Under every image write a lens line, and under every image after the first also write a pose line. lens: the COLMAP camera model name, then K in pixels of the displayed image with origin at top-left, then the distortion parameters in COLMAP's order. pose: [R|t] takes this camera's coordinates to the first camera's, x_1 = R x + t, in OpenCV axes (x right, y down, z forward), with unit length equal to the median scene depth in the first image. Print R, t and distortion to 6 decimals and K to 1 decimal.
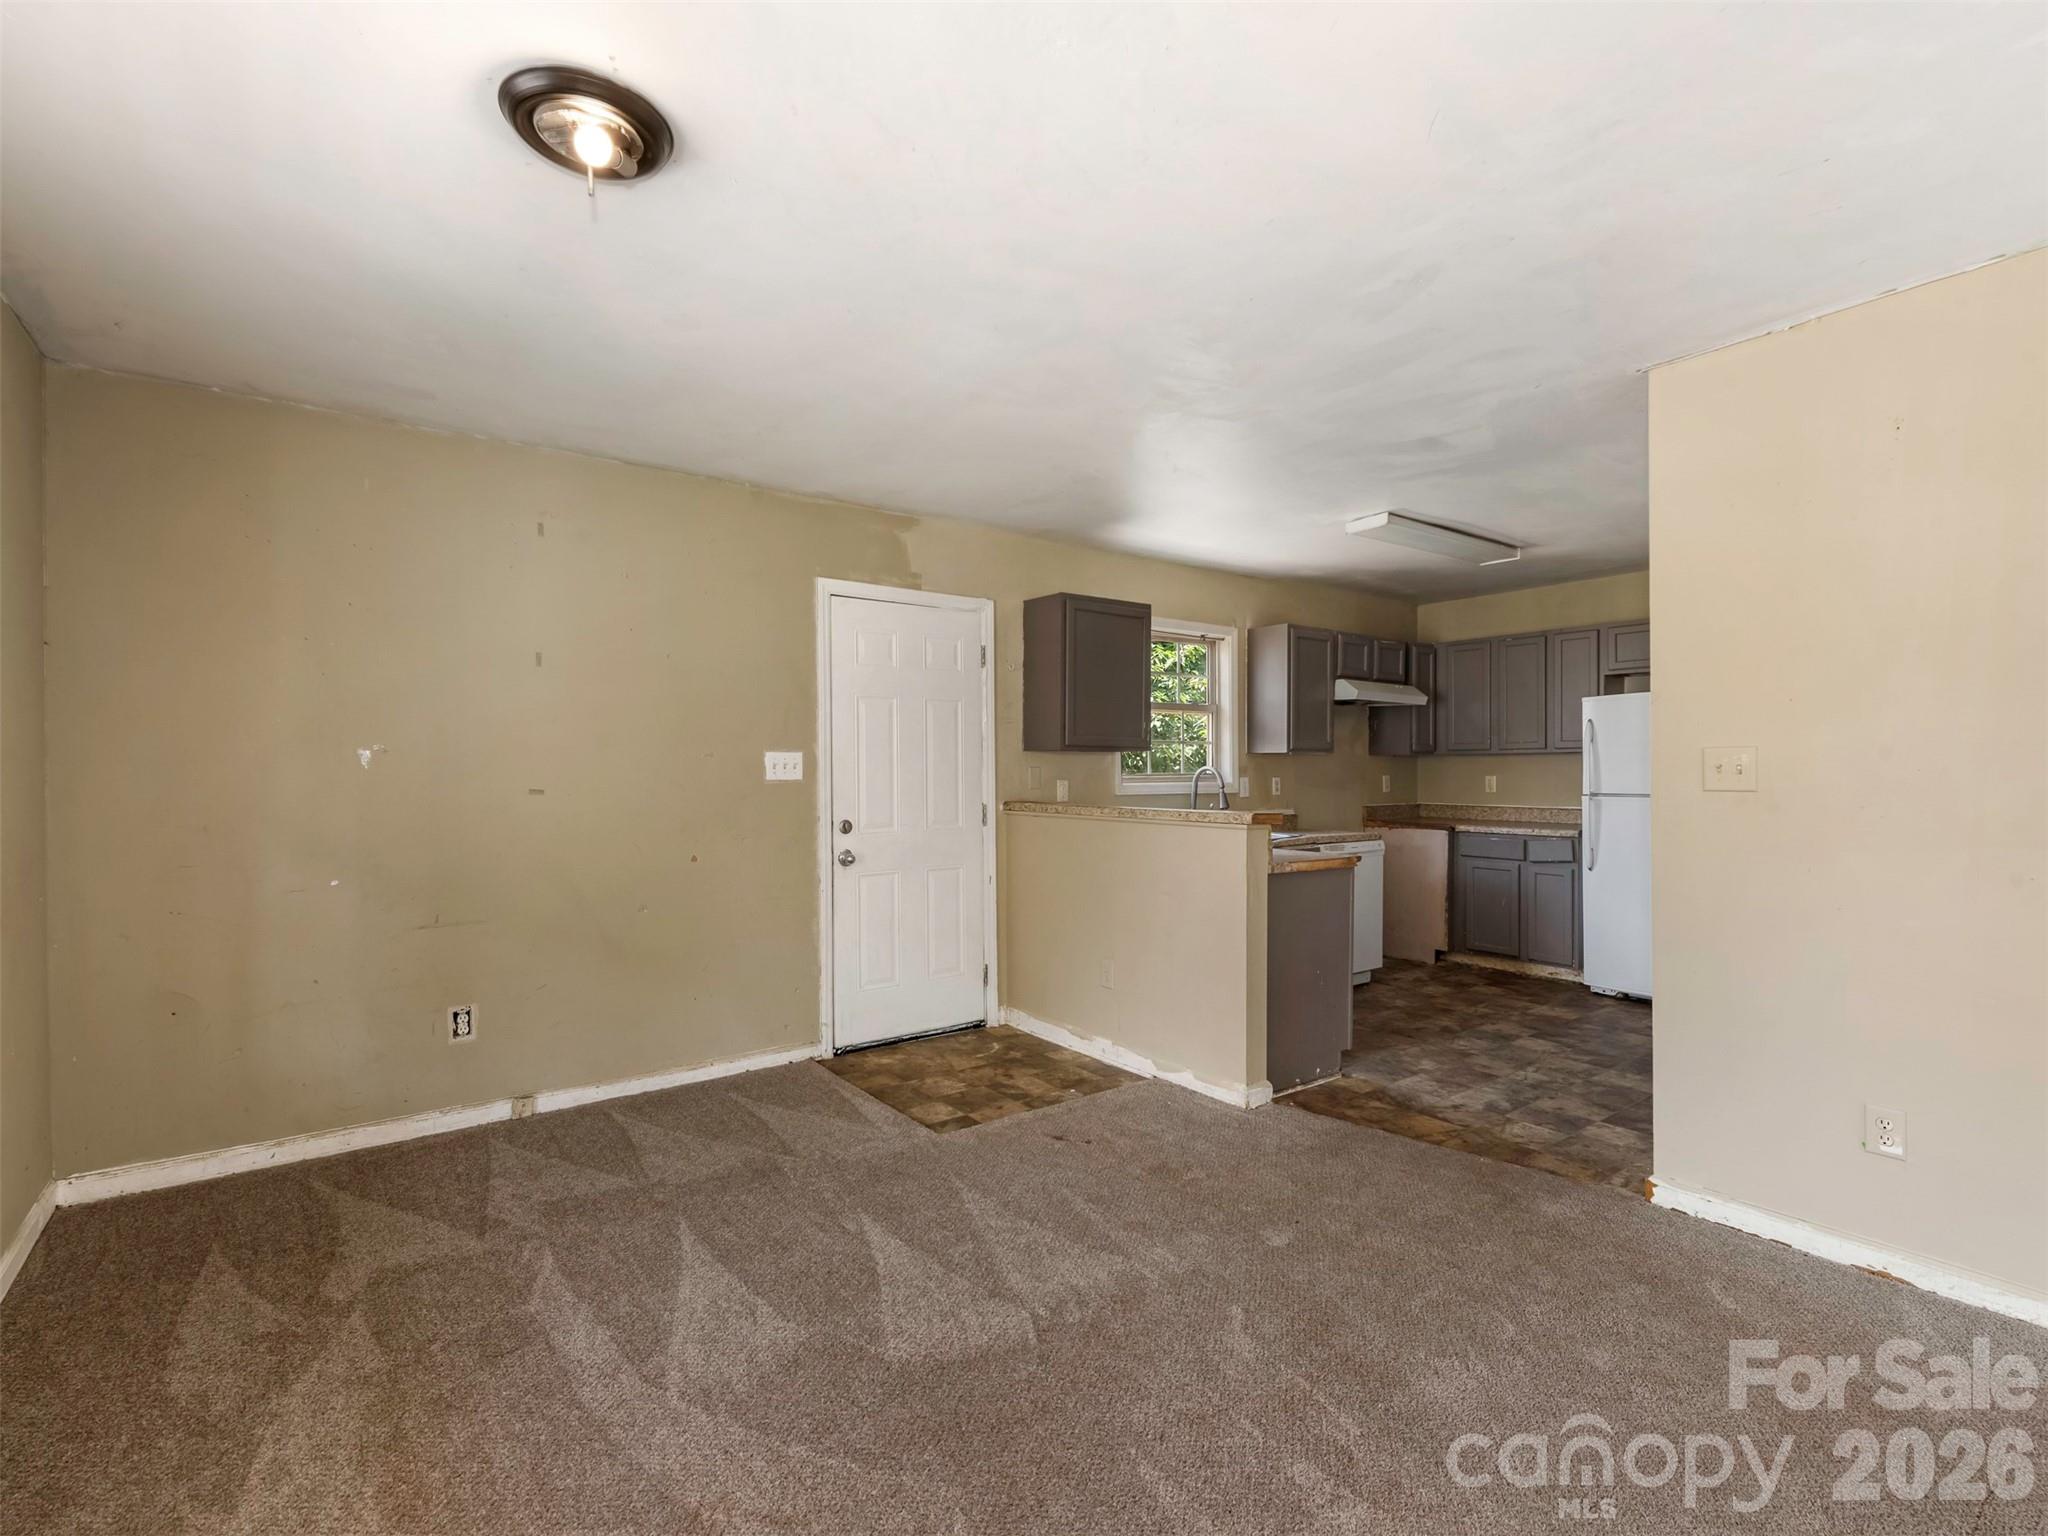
lens RADIAL K [[946.8, 0, 1015.9], [0, 946.8, 773.9], [0, 0, 1]] dist [0.008070, -0.004511]
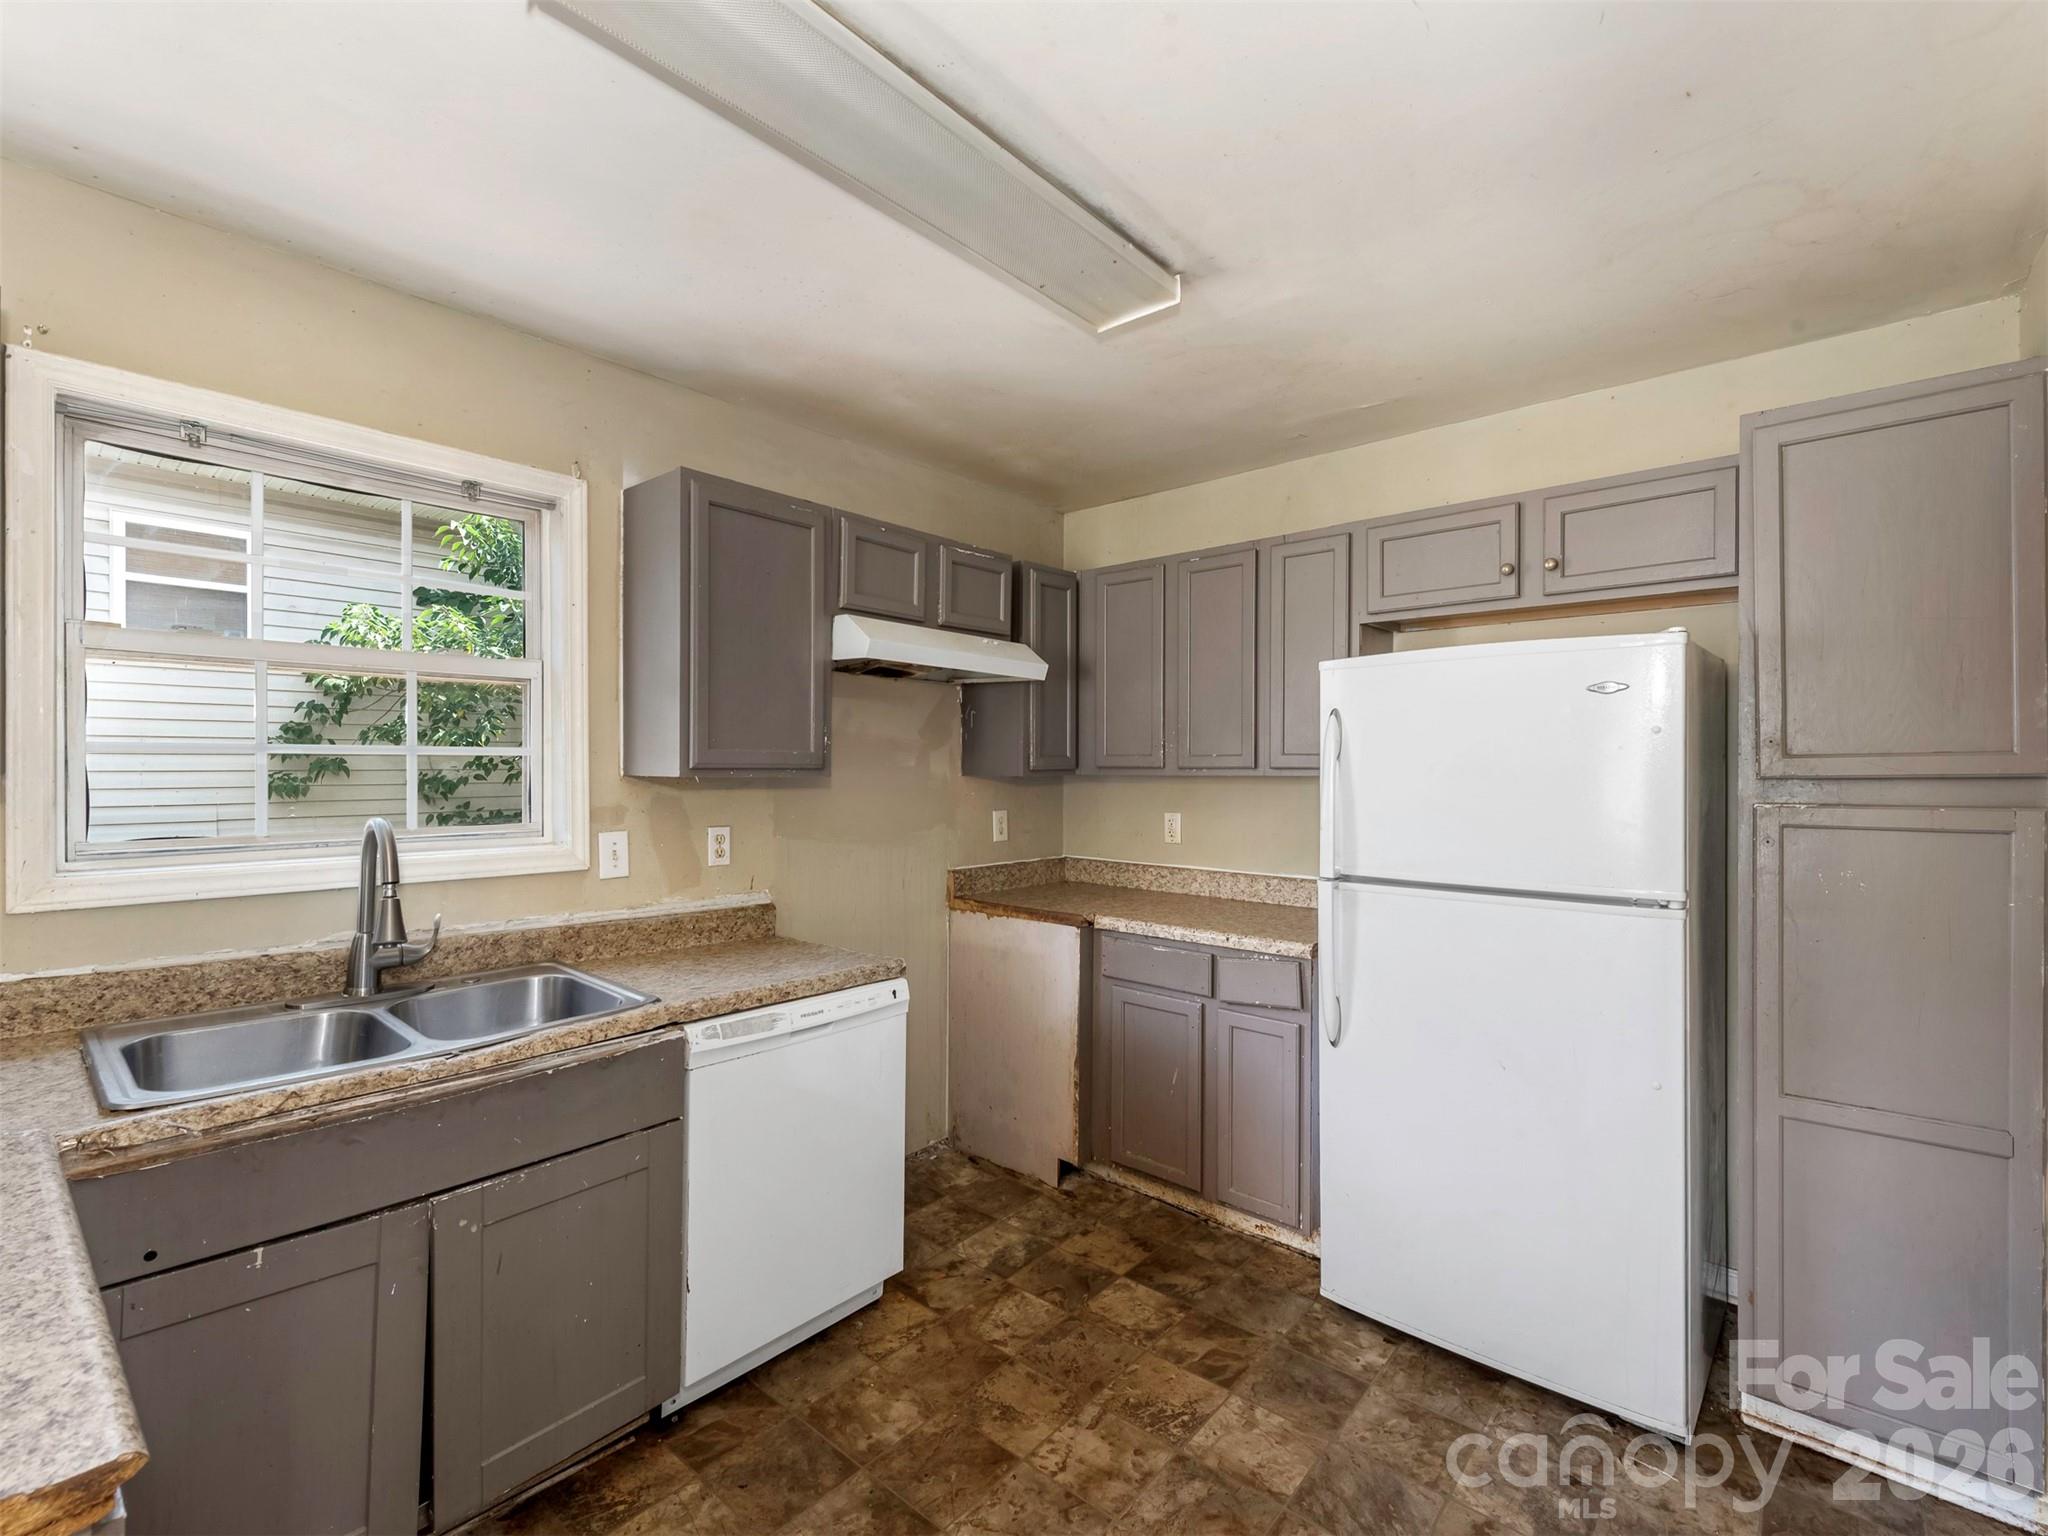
lens RADIAL K [[912.4, 0, 1025.4], [0, 912.4, 775.4], [0, 0, 1]] dist [0.009338, -0.003724]
pose [[0.974897, 0.003515, 0.222629, 0.322055], [-0.003993, 0.999991, 0.001696, -0.022747], [-0.222621, -0.002542, 0.974902, 0.537368]]
